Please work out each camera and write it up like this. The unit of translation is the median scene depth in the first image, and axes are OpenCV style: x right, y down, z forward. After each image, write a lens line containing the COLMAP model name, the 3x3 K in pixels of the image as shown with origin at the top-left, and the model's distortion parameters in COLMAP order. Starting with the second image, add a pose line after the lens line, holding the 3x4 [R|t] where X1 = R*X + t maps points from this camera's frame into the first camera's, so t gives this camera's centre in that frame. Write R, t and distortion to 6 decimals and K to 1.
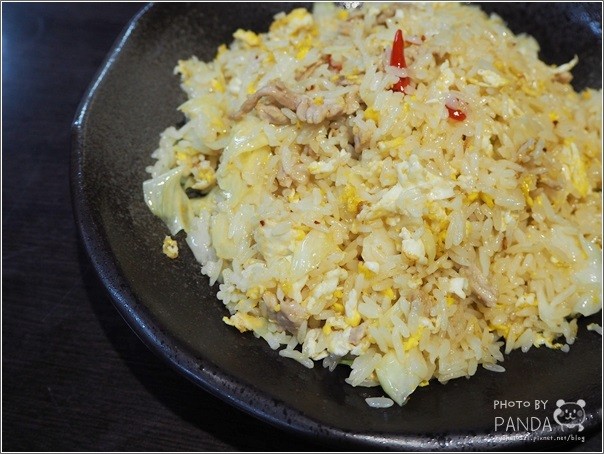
lens RADIAL K [[756.6, 0, 310.5], [0, 756.6, 216.2], [0, 0, 1]] dist [0.006783, -0.005995]
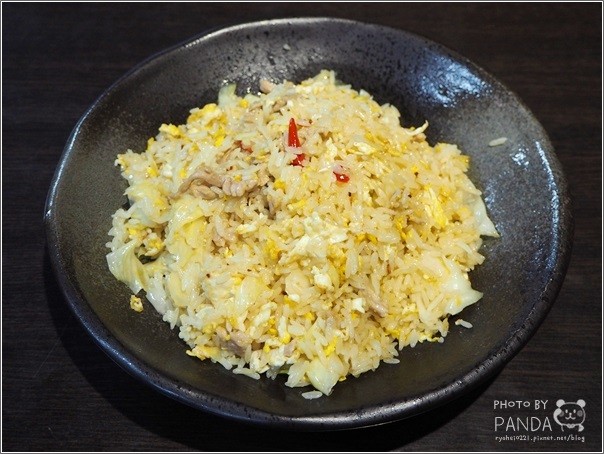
lens RADIAL K [[796.0, 0, 302.0], [0, 796.0, 227.0], [0, 0, 1]] dist [-0.003261, 0.026404]
pose [[0.985820, -0.113849, 0.123276, -0.060235], [0.119496, 0.992053, -0.039395, -0.000958], [-0.117811, 0.053567, 0.991590, -0.380740]]
